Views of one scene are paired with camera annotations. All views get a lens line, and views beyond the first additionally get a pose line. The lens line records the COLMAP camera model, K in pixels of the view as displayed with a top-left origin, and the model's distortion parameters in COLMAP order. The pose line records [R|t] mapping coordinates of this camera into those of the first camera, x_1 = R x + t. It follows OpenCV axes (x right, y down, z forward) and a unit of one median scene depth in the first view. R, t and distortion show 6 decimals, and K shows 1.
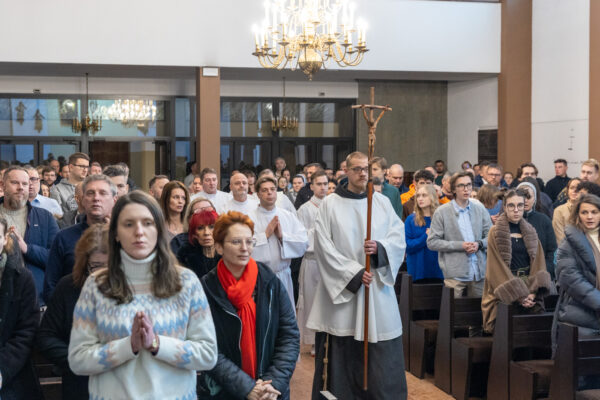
lens RADIAL K [[894.9, 0, 300.1], [0, 894.9, 196.8], [0, 0, 1]] dist [-0.001311, 0.000000]
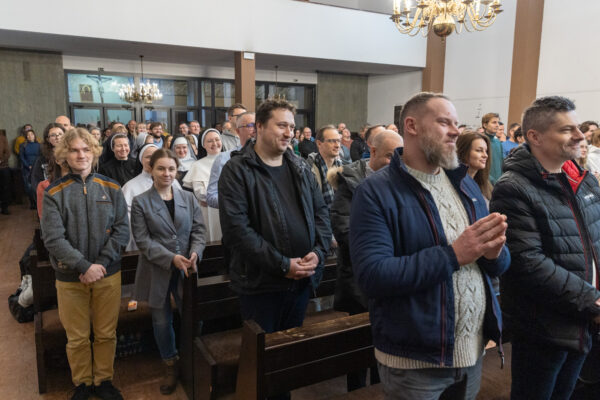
lens RADIAL K [[426.3, 0, 296.8], [0, 426.3, 198.6], [0, 0, 1]] dist [0.005842, -0.006227]
pose [[0.971714, -0.028556, 0.234426, -0.185556], [0.000158, 0.992741, 0.120275, -0.000927], [-0.236159, -0.116836, 0.964665, 0.320240]]
